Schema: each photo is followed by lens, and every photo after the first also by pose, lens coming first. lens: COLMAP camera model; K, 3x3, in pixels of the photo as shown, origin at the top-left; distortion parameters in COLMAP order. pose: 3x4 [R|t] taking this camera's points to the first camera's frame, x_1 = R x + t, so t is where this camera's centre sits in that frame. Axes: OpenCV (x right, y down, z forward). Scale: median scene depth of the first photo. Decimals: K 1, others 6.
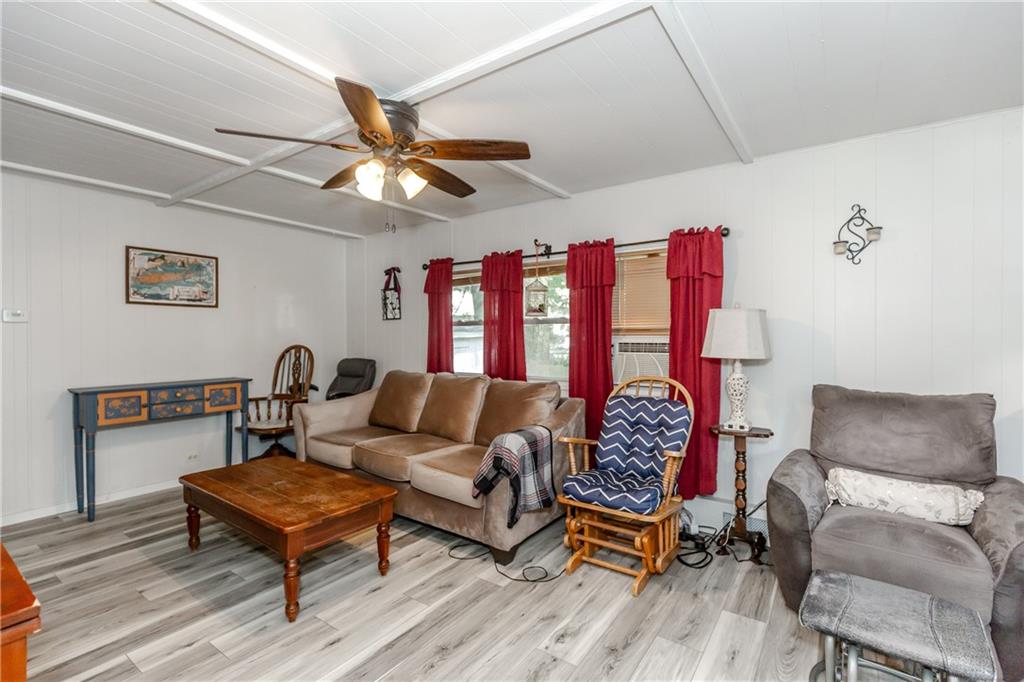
lens RADIAL K [[463.0, 0, 511.9], [0, 463.0, 341.6], [0, 0, 1]] dist [-0.000469, 0.000255]
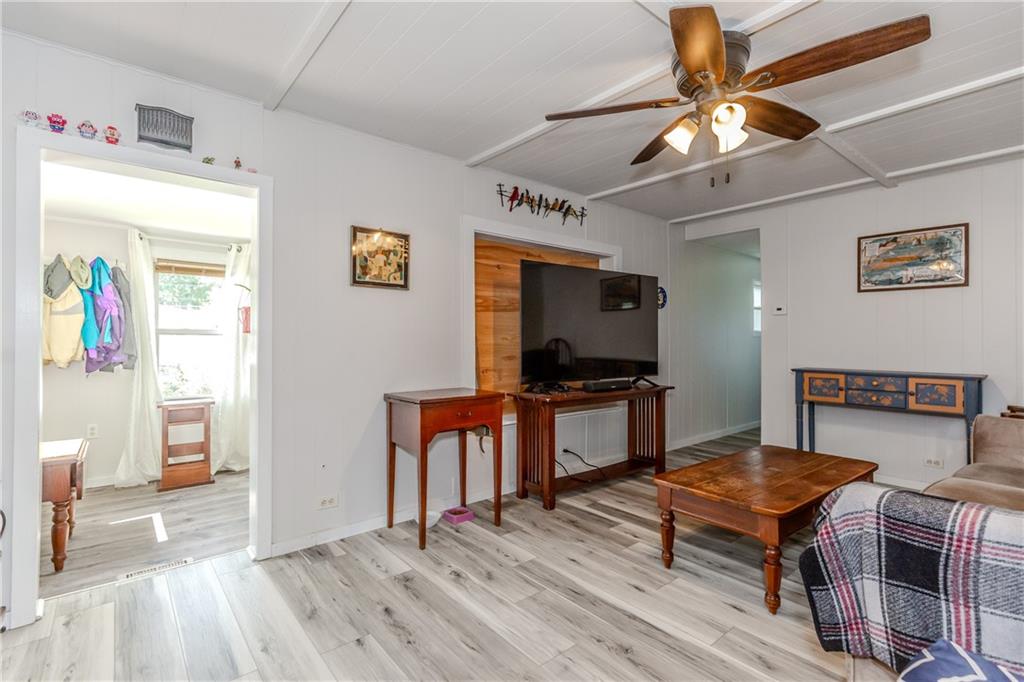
lens RADIAL K [[482.7, 0, 516.9], [0, 482.7, 333.9], [0, 0, 1]] dist [0.008661, -0.000381]
pose [[-0.253070, -0.011618, -0.967378, 0.427301], [-0.012302, 0.999886, -0.008790, 0.030977], [0.967370, 0.009676, -0.253184, 0.532034]]
